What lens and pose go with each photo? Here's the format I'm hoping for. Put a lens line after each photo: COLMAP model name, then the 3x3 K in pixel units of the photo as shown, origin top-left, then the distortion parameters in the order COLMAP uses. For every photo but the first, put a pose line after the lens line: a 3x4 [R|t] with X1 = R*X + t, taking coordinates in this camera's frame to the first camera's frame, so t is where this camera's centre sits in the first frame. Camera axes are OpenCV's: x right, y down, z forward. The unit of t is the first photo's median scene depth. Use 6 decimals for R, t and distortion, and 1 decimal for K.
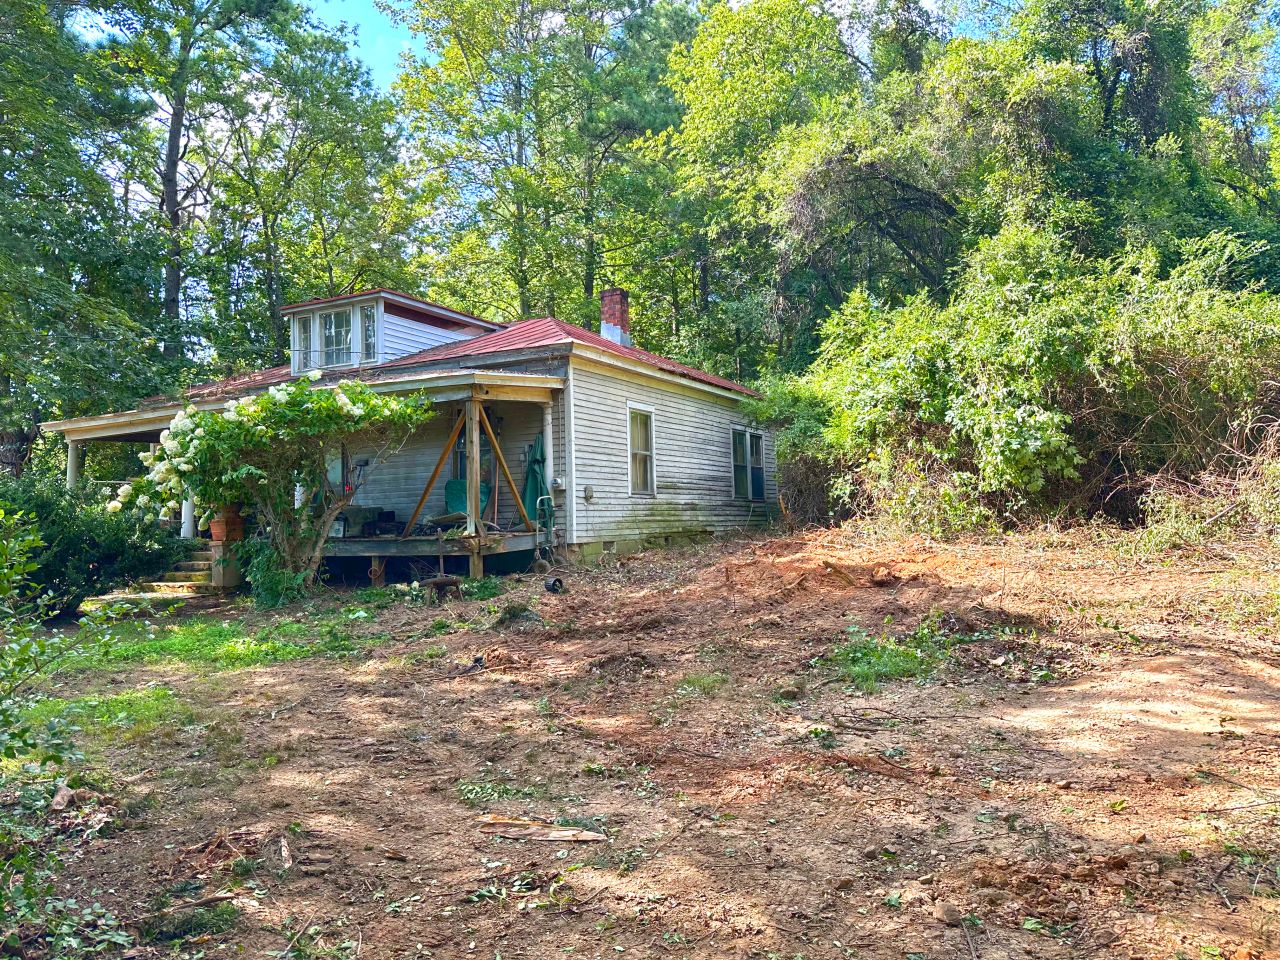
lens RADIAL K [[896.6, 0, 640.0], [0, 896.6, 480.0], [0, 0, 1]] dist [0.185273, -0.381607]
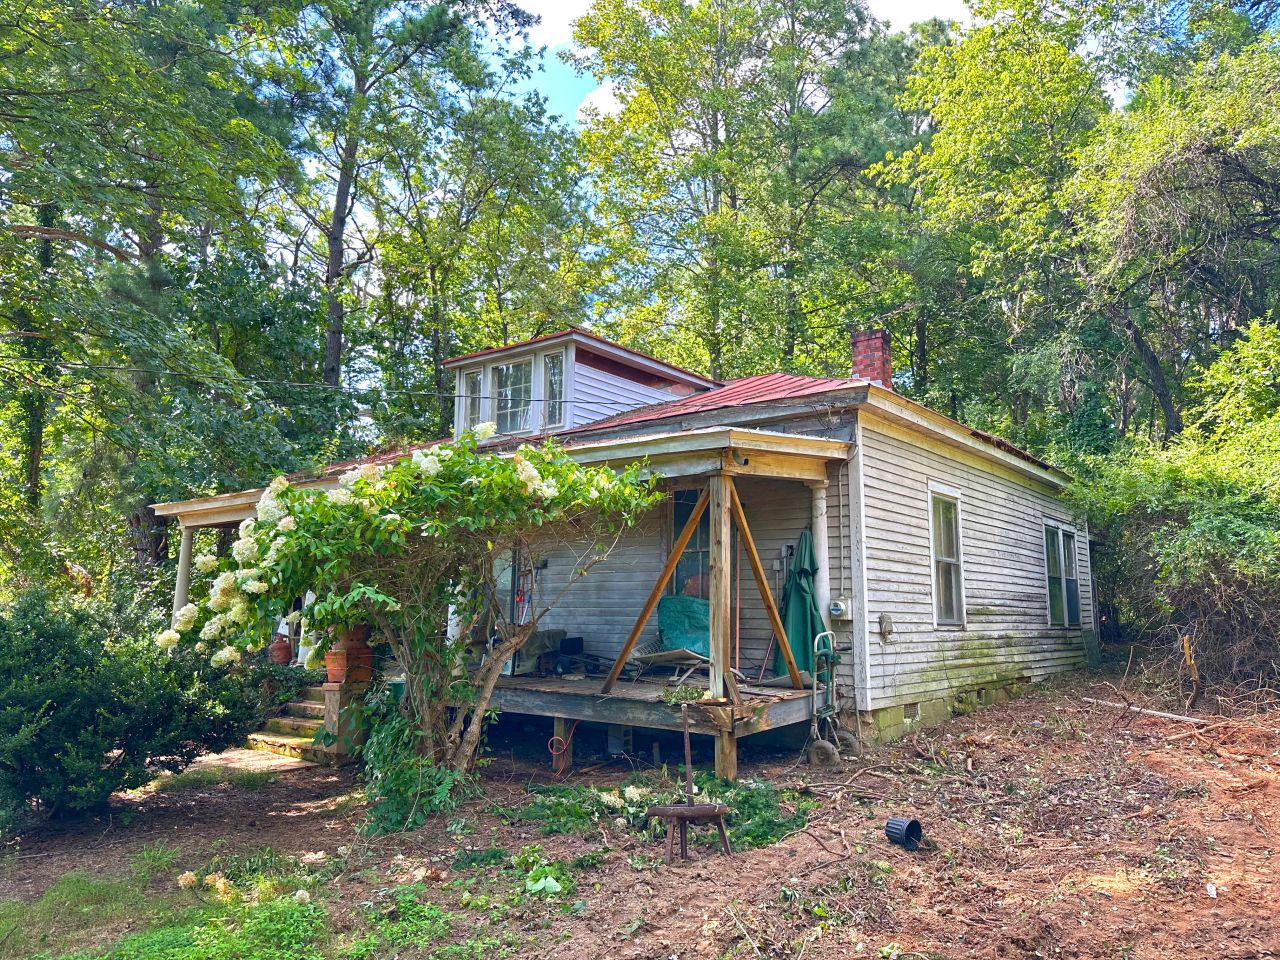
lens RADIAL K [[896.6, 0, 640.0], [0, 896.6, 480.0], [0, 0, 1]] dist [0.185273, -0.381607]
pose [[0.986334, 0.008628, -0.164534, -0.124112], [-0.024576, 0.995161, -0.095137, -0.022249], [0.162916, 0.097881, 0.981773, 0.344933]]
